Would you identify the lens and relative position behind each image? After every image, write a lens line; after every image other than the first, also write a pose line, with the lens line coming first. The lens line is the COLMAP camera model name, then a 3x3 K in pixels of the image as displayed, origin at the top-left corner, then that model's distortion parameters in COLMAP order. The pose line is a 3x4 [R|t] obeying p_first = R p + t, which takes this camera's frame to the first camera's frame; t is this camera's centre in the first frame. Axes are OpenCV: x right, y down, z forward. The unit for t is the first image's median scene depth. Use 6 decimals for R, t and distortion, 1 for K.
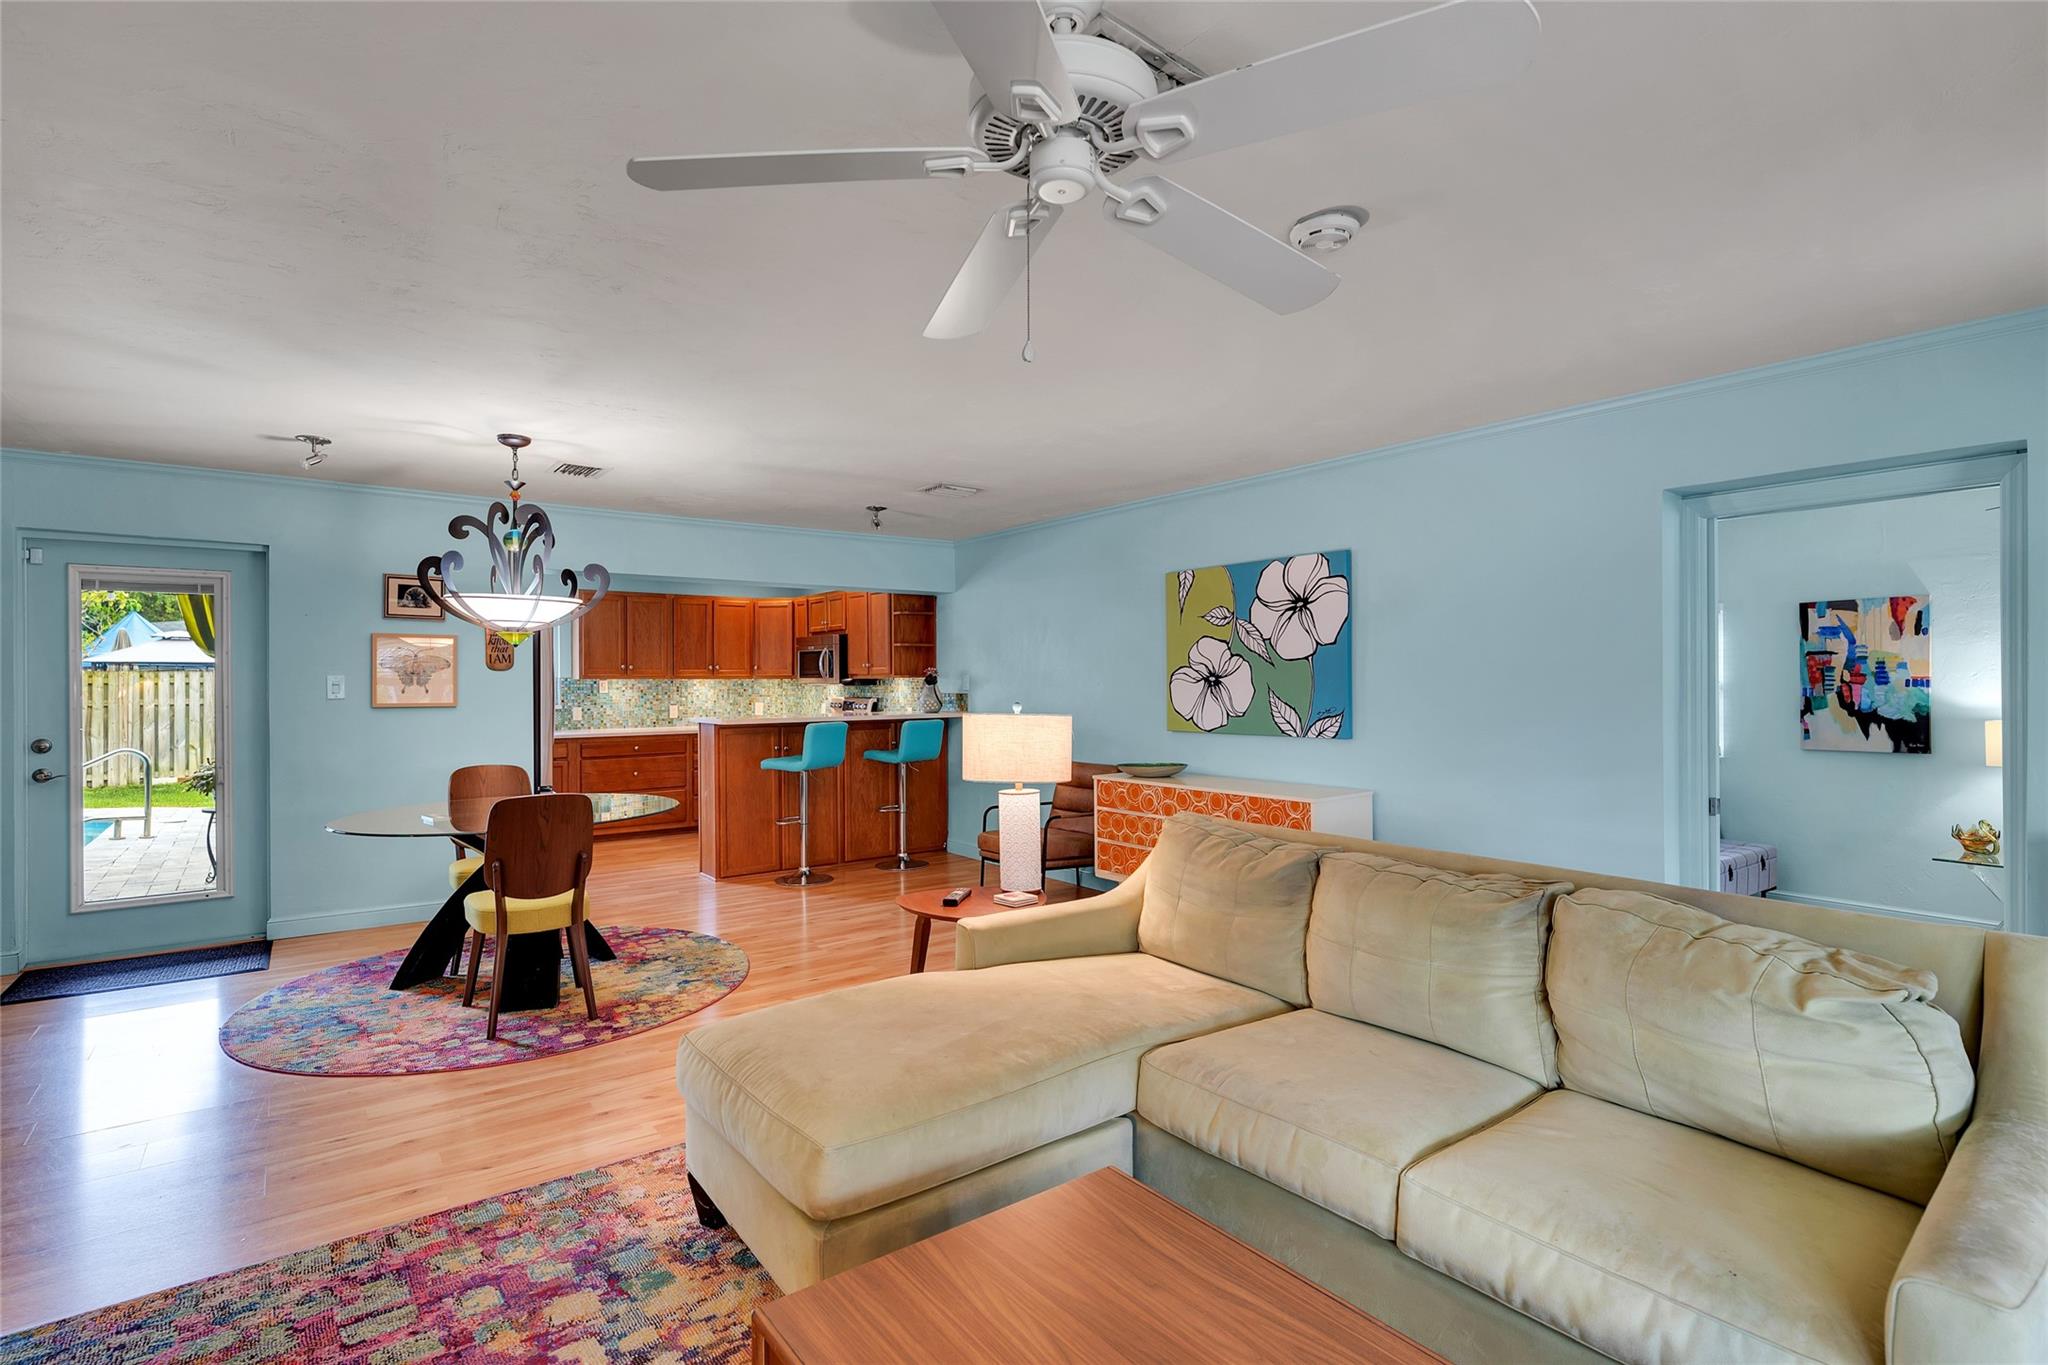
lens RADIAL K [[1004.0, 0, 941.8], [0, 1004.0, 681.6], [0, 0, 1]] dist [0.002949, -0.001180]
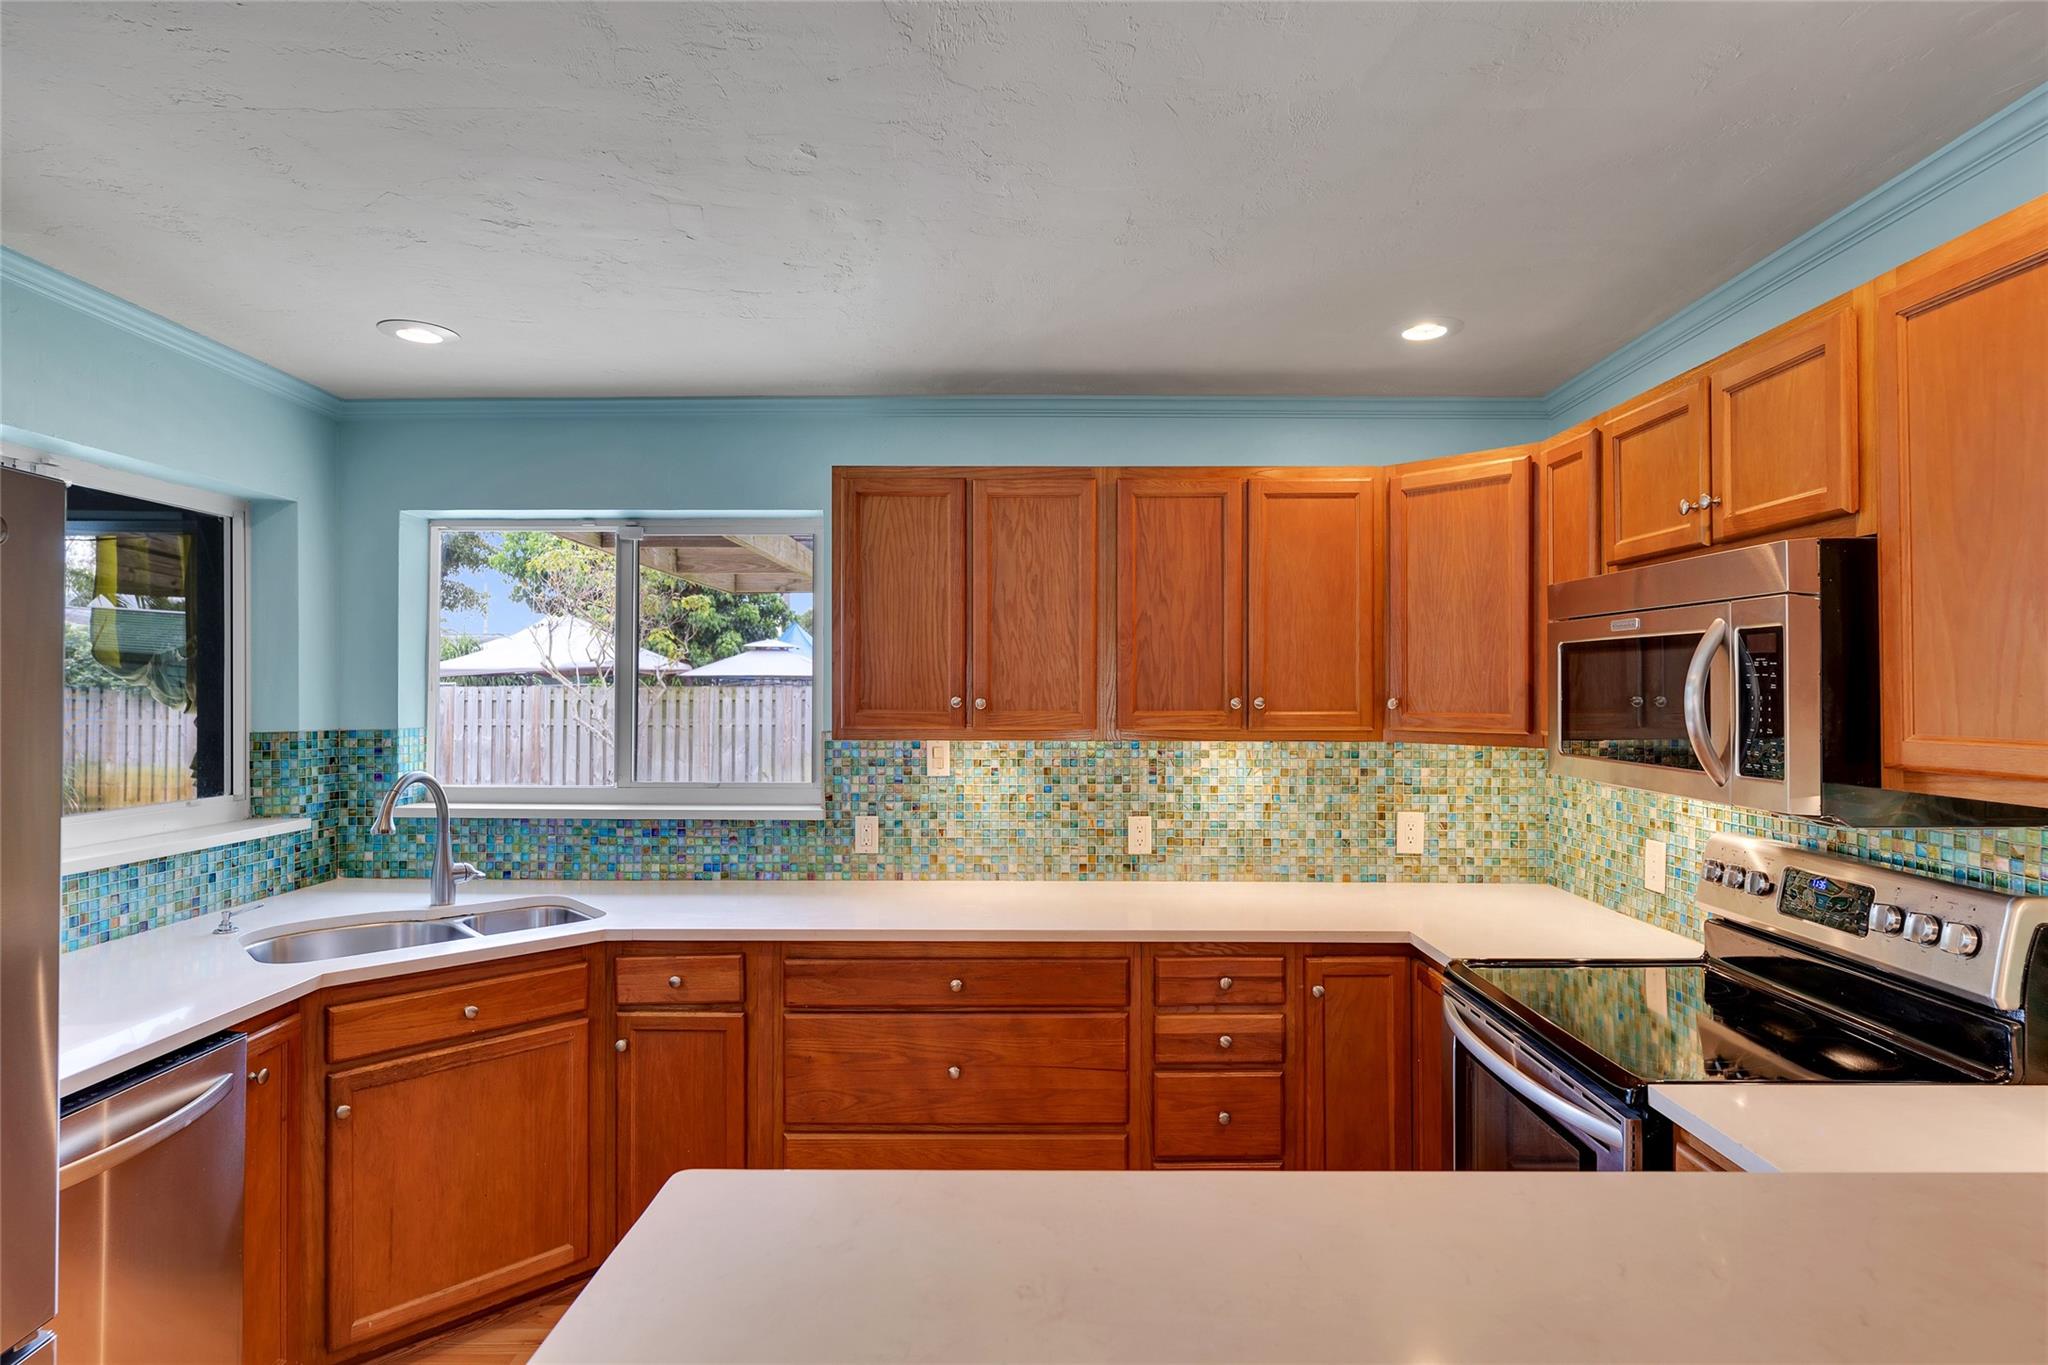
lens RADIAL K [[1087.8, 0, 975.3], [0, 1087.8, 678.4], [0, 0, 1]] dist [-0.010759, -0.004020]
pose [[0.813677, -0.000986, -0.581317, -0.165199], [-0.006704, 0.999916, -0.011079, -0.027888], [0.581279, 0.012912, 0.813602, 1.109561]]
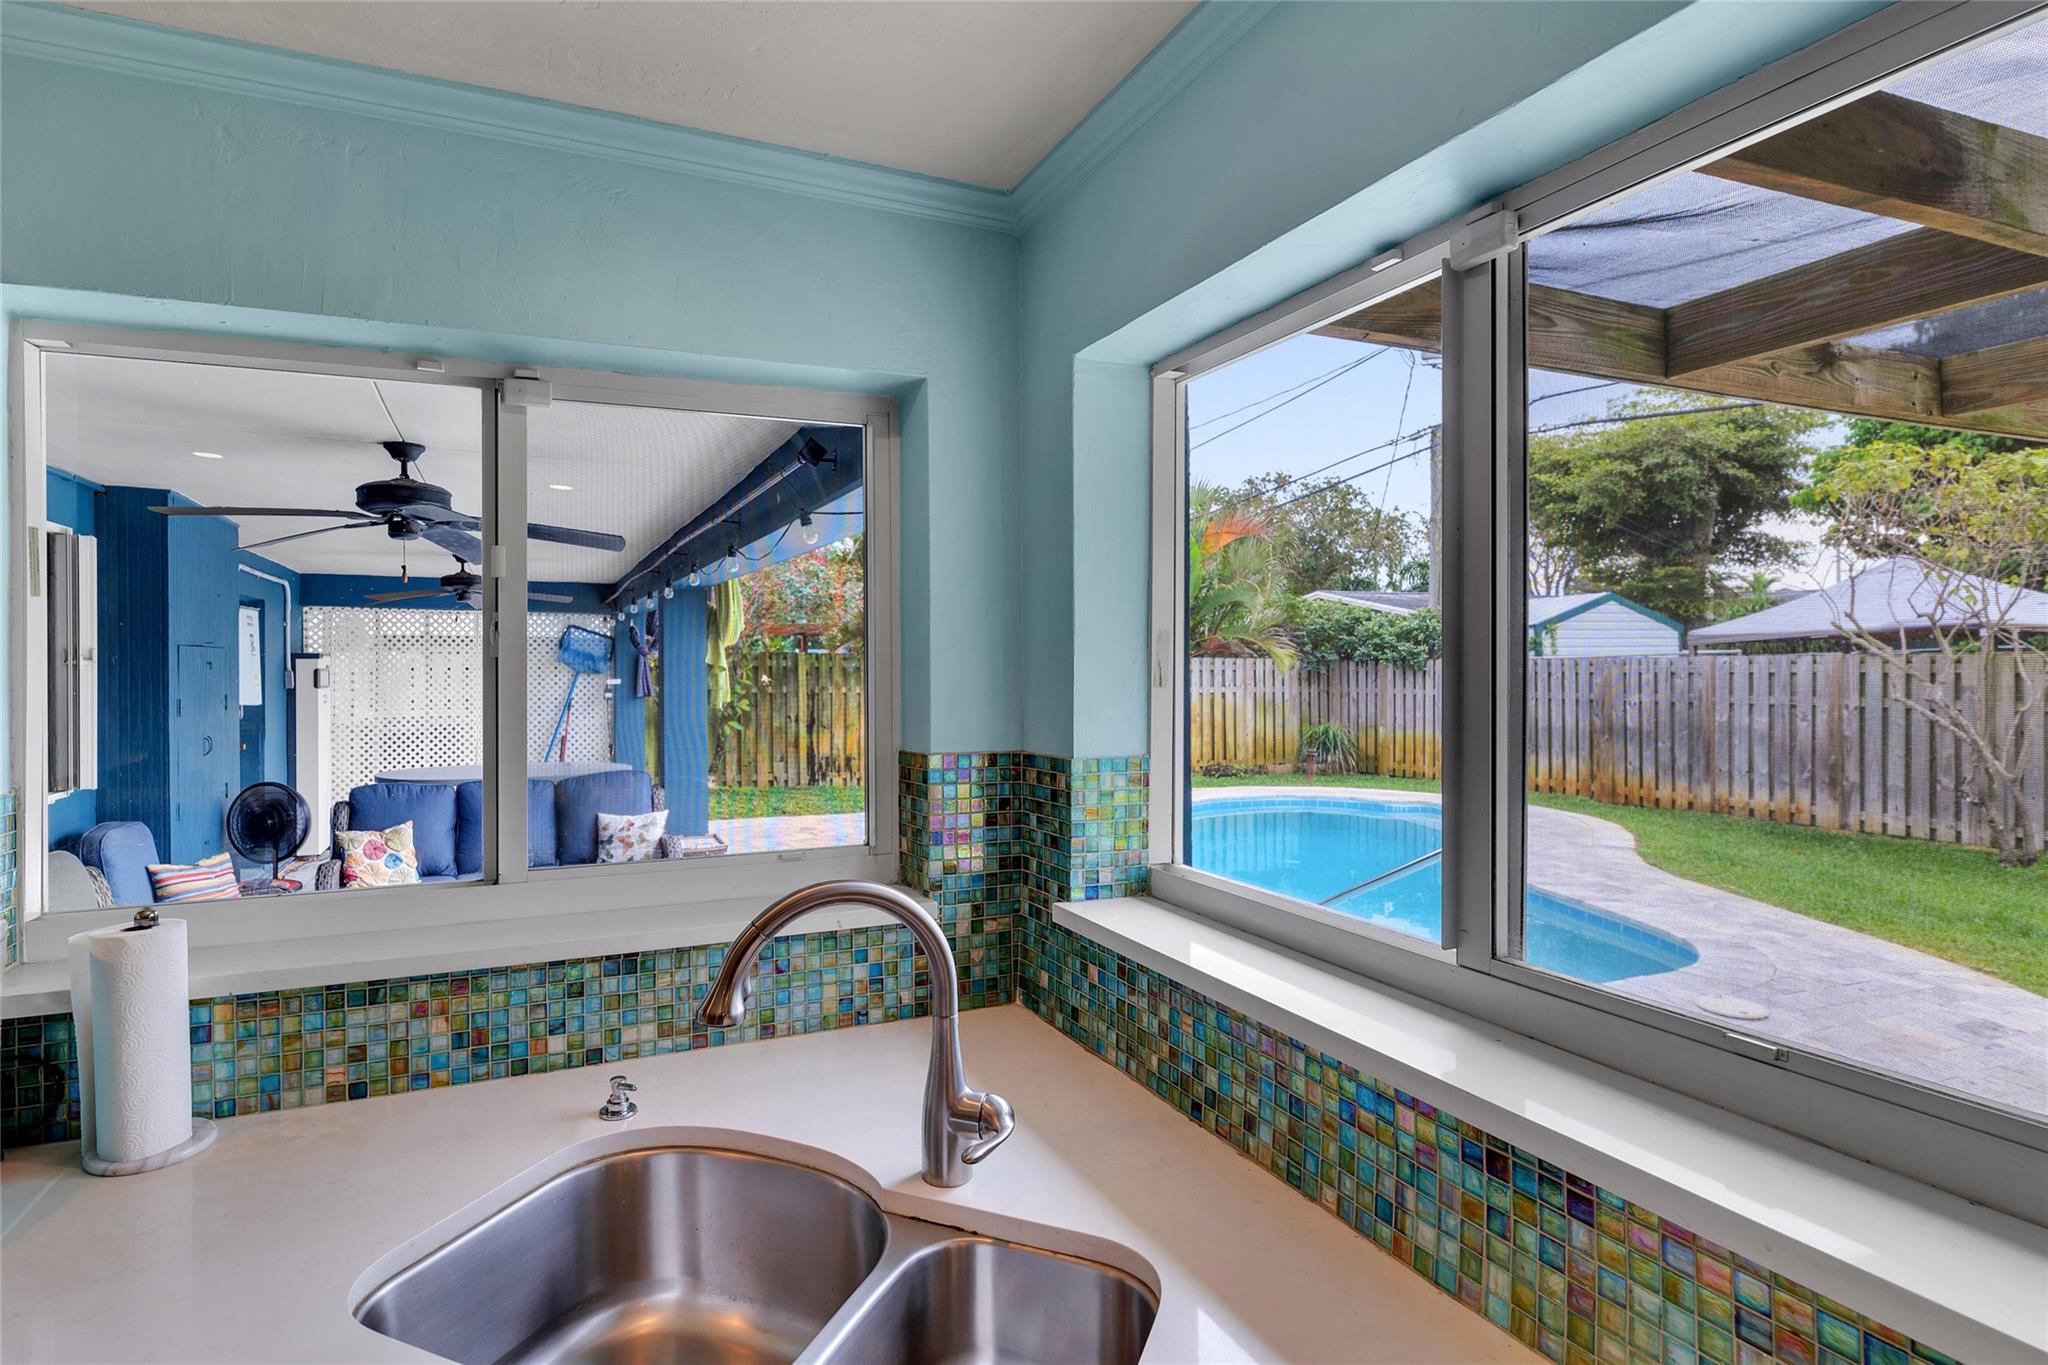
lens RADIAL K [[1004.0, 0, 967.0], [0, 1004.0, 664.6], [0, 0, 1]] dist [0.002949, -0.001180]
pose [[-0.187438, 0.007253, -0.982250, -0.460146], [0.006586, 0.999960, 0.006127, -0.034564], [0.982254, -0.005320, -0.187478, 1.425331]]
